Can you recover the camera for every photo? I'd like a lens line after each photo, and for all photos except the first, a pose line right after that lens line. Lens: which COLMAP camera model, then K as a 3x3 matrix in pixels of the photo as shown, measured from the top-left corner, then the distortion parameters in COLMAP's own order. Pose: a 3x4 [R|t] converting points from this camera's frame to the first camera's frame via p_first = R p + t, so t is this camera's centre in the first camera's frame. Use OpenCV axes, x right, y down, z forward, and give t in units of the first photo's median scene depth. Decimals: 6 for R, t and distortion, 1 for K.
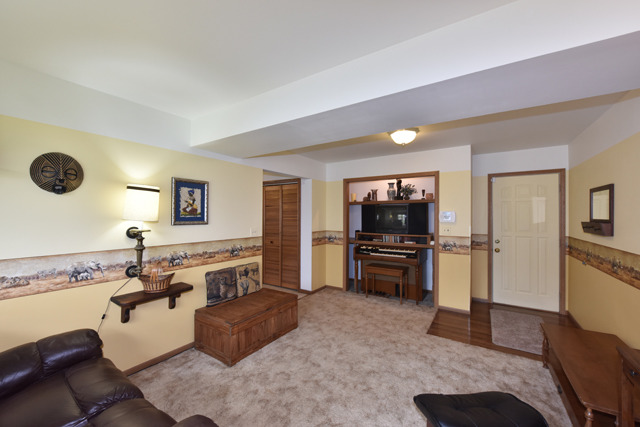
lens RADIAL K [[256.0, 0, 323.1], [0, 256.0, 214.7], [0, 0, 1]] dist [-0.003717, -0.000738]
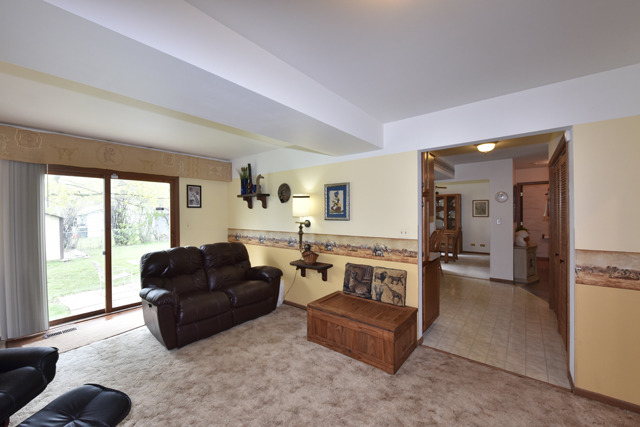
lens RADIAL K [[256.0, 0, 323.1], [0, 256.0, 214.7], [0, 0, 1]] dist [-0.003717, -0.000738]
pose [[-0.108840, 0.010558, -0.994003, 0.689718], [0.013341, 0.999869, 0.009160, 0.000384], [0.993970, -0.012264, -0.108967, 1.029832]]
